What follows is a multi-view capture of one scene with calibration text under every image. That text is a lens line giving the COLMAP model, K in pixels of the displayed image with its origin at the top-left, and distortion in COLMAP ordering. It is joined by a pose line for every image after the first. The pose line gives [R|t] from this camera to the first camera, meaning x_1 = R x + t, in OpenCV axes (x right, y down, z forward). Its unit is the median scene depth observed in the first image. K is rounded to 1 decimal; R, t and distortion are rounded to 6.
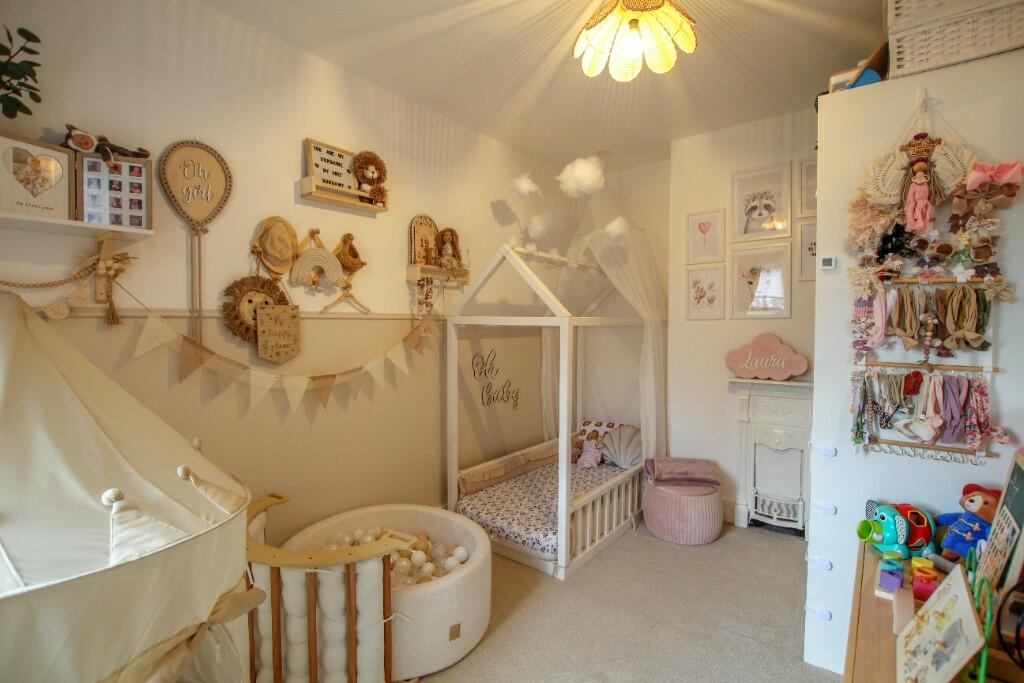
lens RADIAL K [[472.7, 0, 515.4], [0, 472.7, 343.5], [0, 0, 1]] dist [-0.025424, 0.000238]
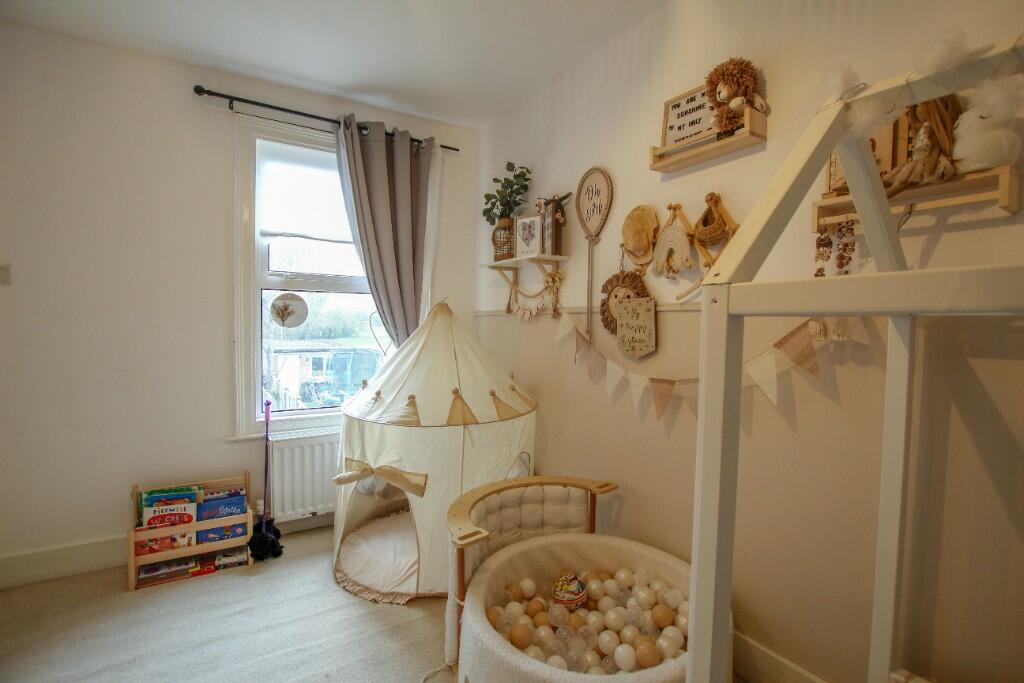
lens RADIAL K [[472.7, 0, 515.4], [0, 472.7, 343.5], [0, 0, 1]] dist [-0.025424, 0.000238]
pose [[-0.320293, 0.037880, -0.946561, 0.497364], [-0.048544, 0.997231, 0.056334, -0.031575], [0.946074, 0.063993, -0.317567, 1.083693]]
